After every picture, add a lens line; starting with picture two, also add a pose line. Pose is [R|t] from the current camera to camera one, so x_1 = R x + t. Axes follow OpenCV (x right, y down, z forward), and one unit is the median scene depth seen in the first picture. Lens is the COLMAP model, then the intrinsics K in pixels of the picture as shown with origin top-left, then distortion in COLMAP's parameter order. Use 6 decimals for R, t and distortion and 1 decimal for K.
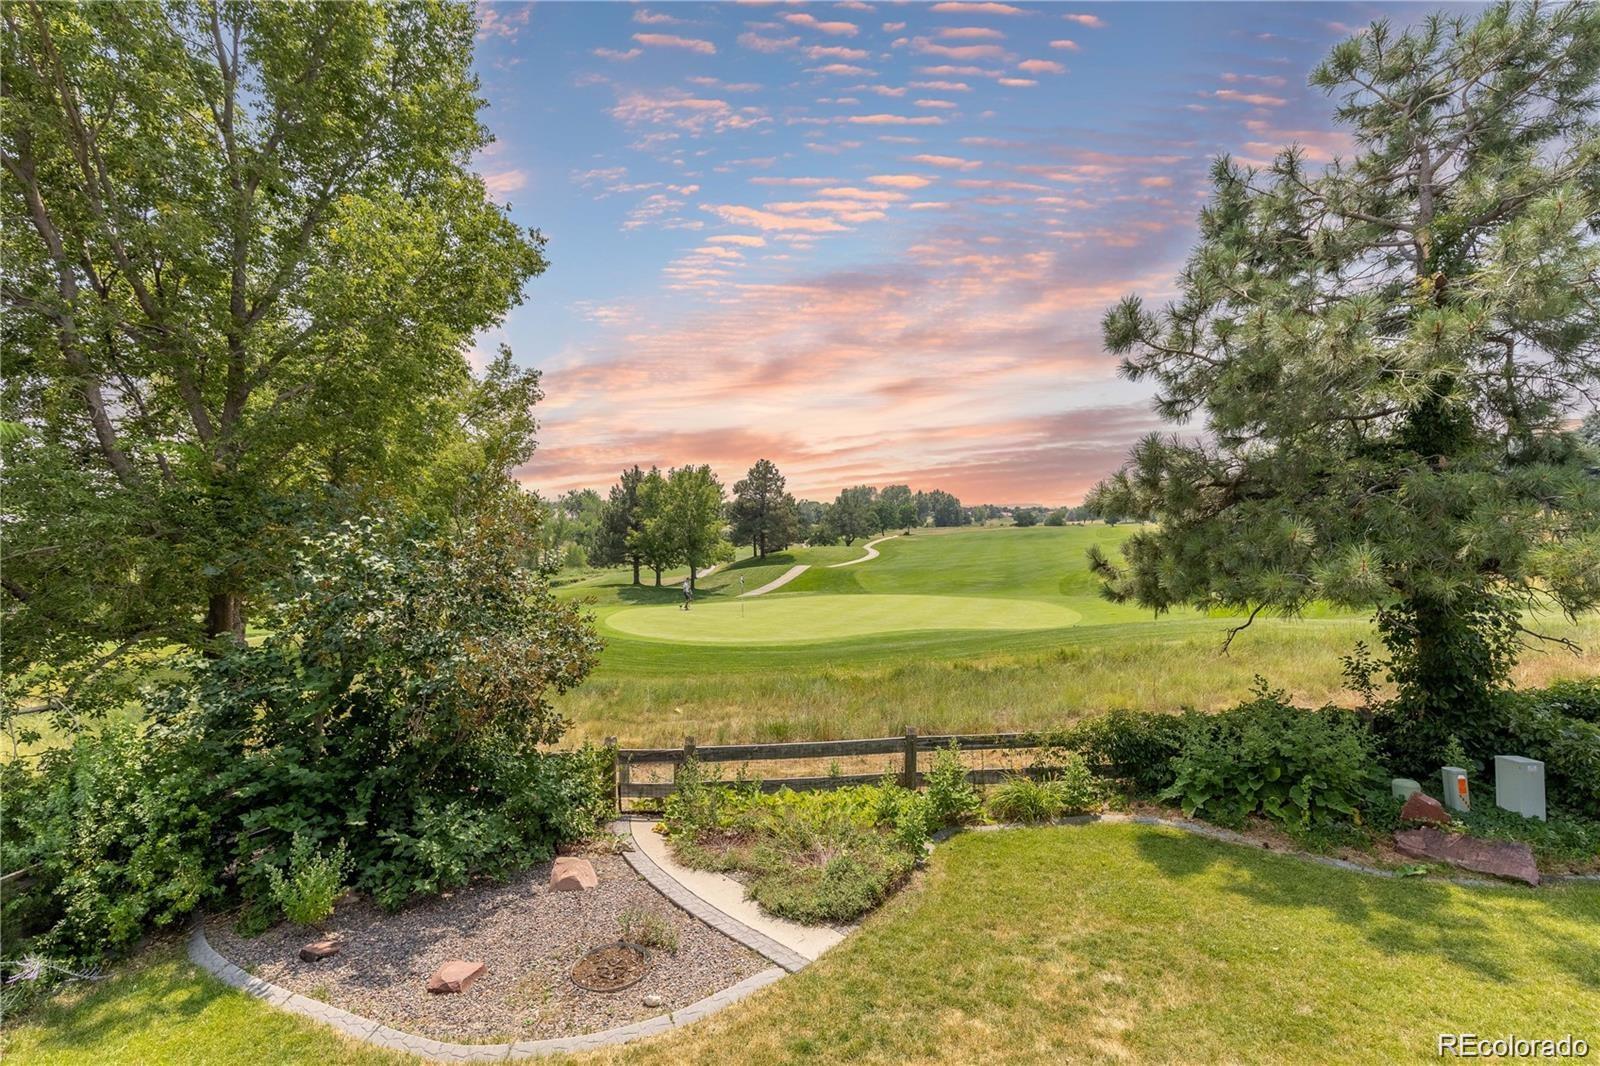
lens RADIAL K [[722.4, 0, 796.4], [0, 722.4, 530.2], [0, 0, 1]] dist [0.007978, -0.000525]
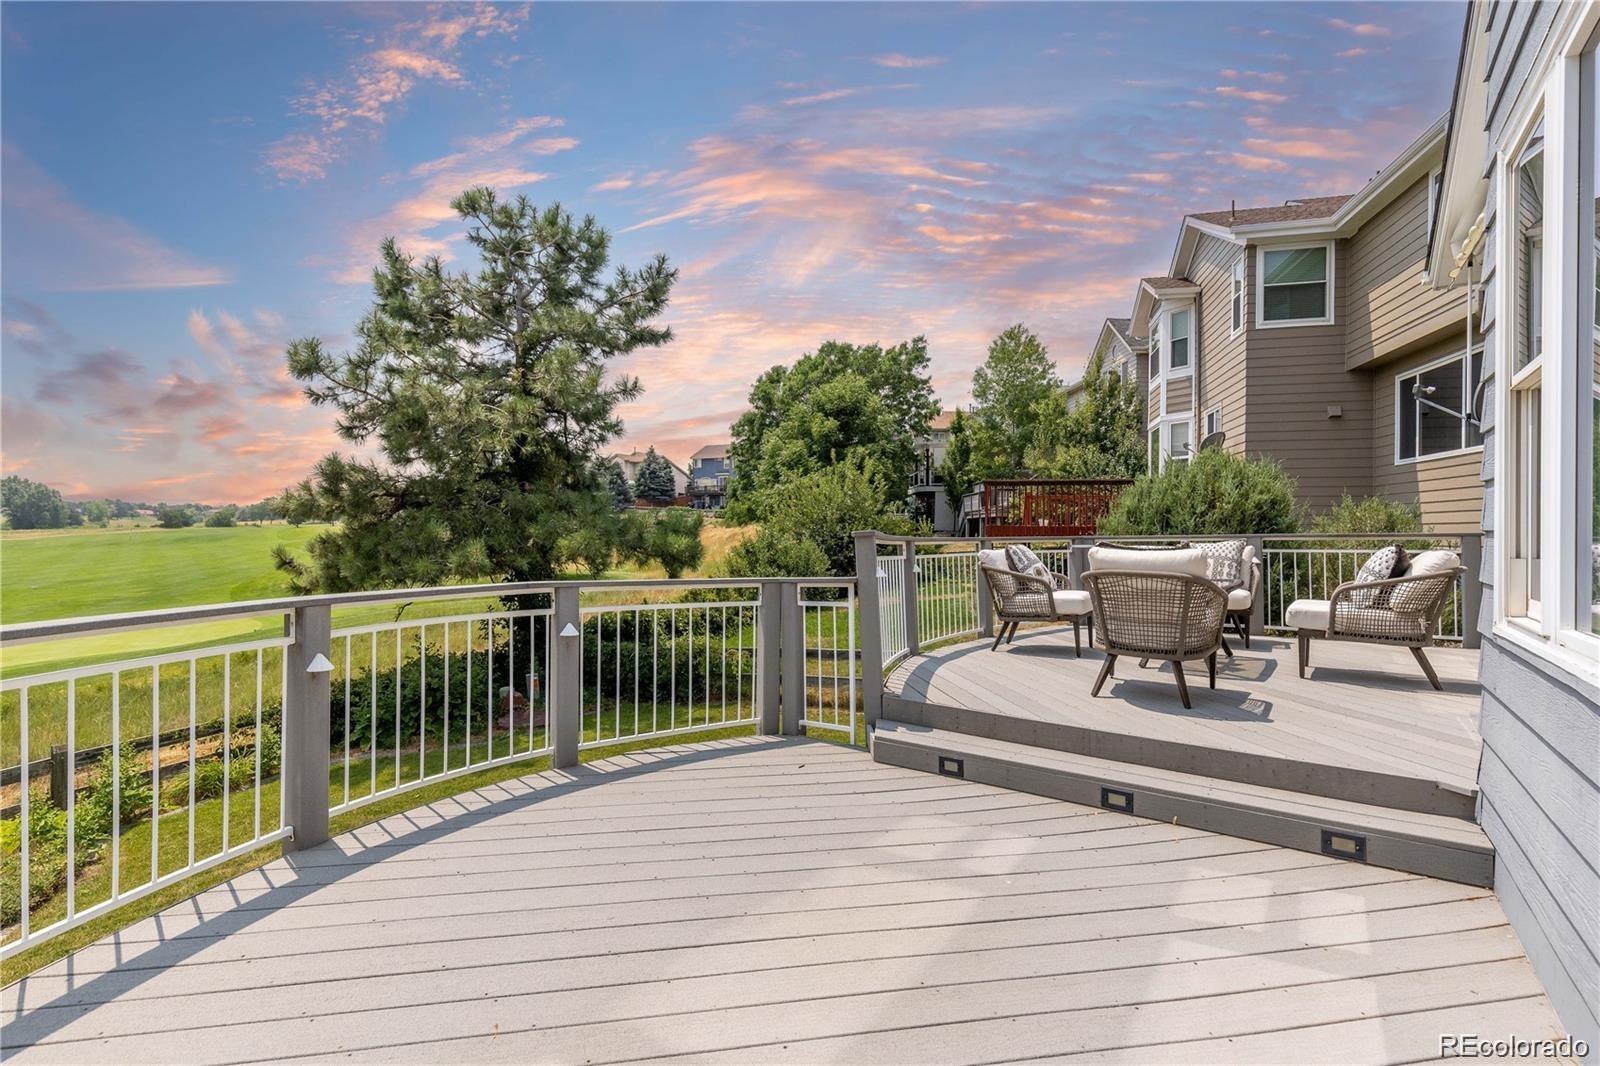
lens RADIAL K [[722.4, 0, 796.4], [0, 722.4, 530.2], [0, 0, 1]] dist [0.007978, -0.000525]
pose [[0.527303, -0.010135, 0.849617, -0.124879], [0.009967, 0.999934, 0.005742, -0.000339], [-0.849619, 0.005441, 0.527369, -0.280830]]
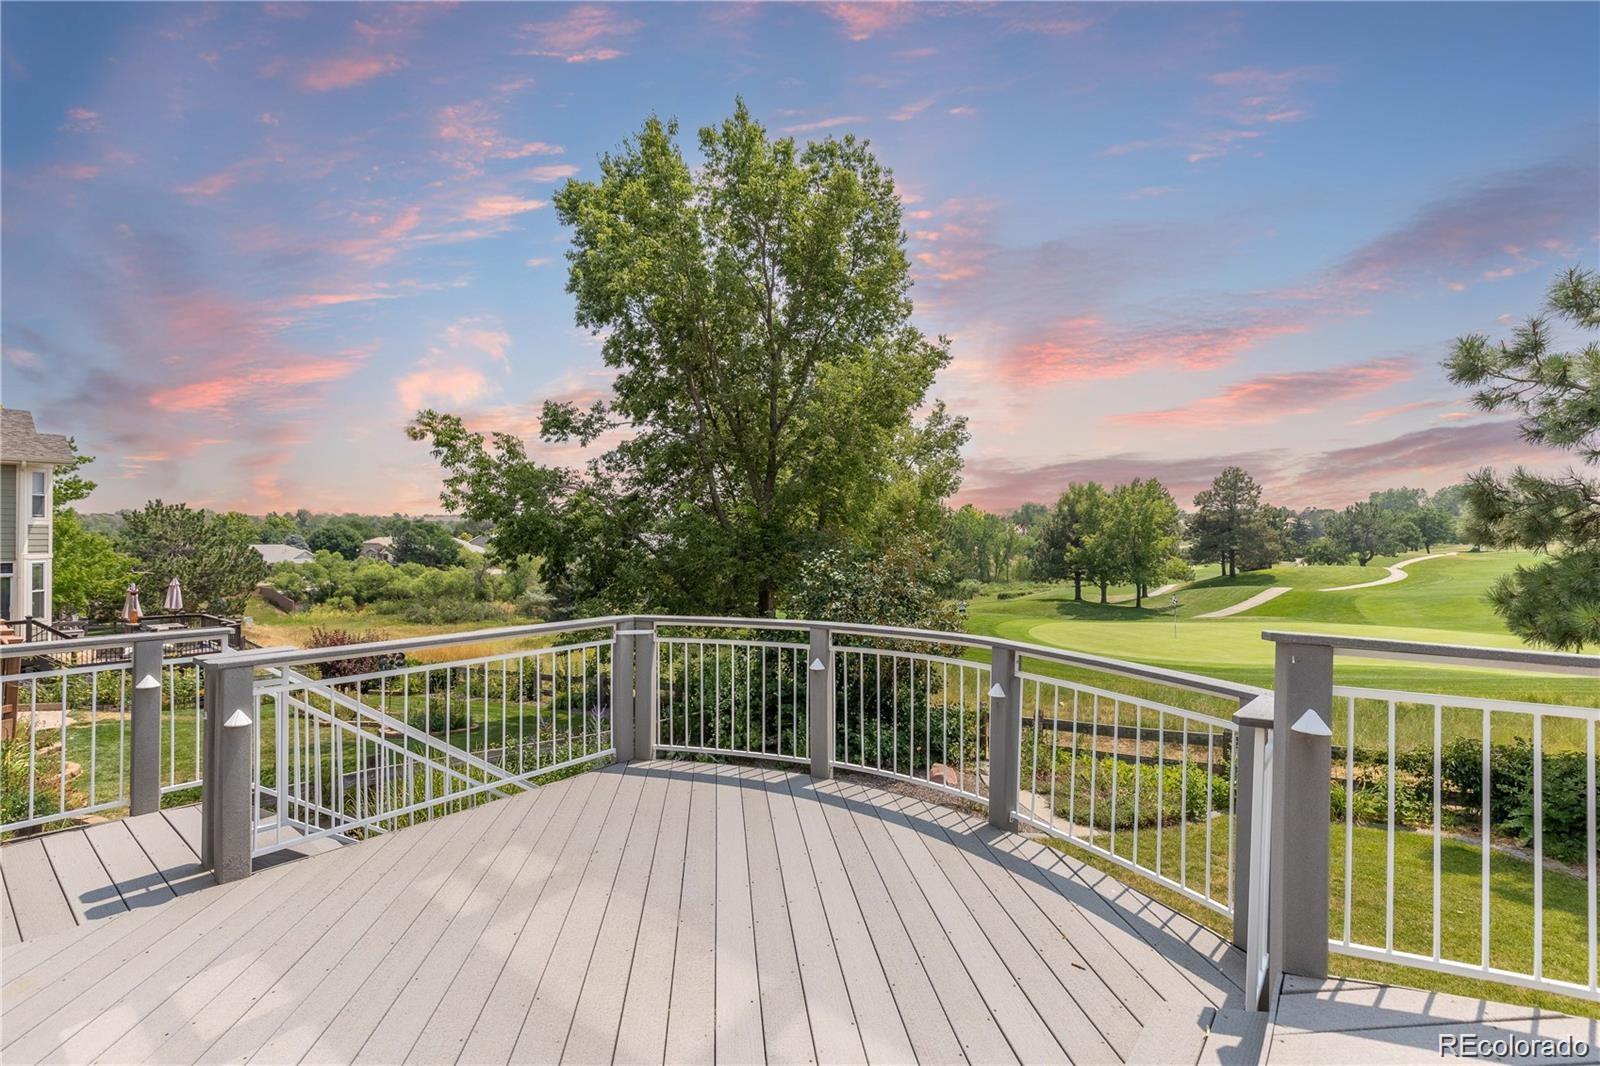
lens RADIAL K [[722.4, 0, 796.4], [0, 722.4, 530.2], [0, 0, 1]] dist [0.007978, -0.000525]
pose [[0.819199, -0.009814, -0.573426, 0.241599], [-0.001082, 0.999825, -0.018657, -0.022038], [0.573509, 0.015904, 0.819045, -0.346915]]
